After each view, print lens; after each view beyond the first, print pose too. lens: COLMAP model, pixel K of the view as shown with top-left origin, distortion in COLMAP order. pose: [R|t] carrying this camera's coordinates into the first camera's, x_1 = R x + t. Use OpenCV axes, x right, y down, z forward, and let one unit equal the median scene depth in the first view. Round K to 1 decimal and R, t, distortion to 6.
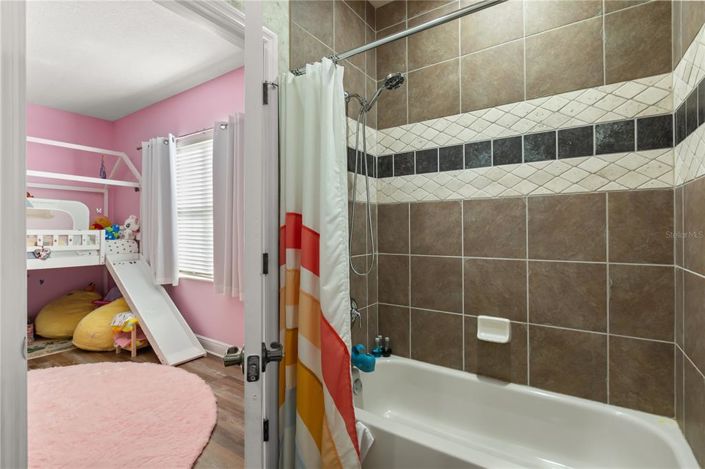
lens RADIAL K [[337.4, 0, 352.7], [0, 337.4, 228.8], [0, 0, 1]] dist [-0.003587, -0.000406]
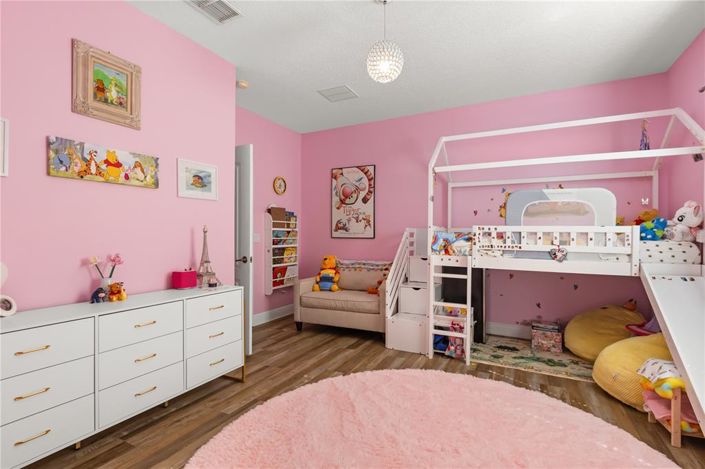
lens RADIAL K [[337.4, 0, 354.2], [0, 337.4, 232.6], [0, 0, 1]] dist [-0.003587, -0.000406]
pose [[0.134725, -0.001013, -0.990883, -0.144207], [-0.001523, 0.999998, -0.001229, 0.019367], [0.990882, 0.001675, 0.134723, 0.344230]]
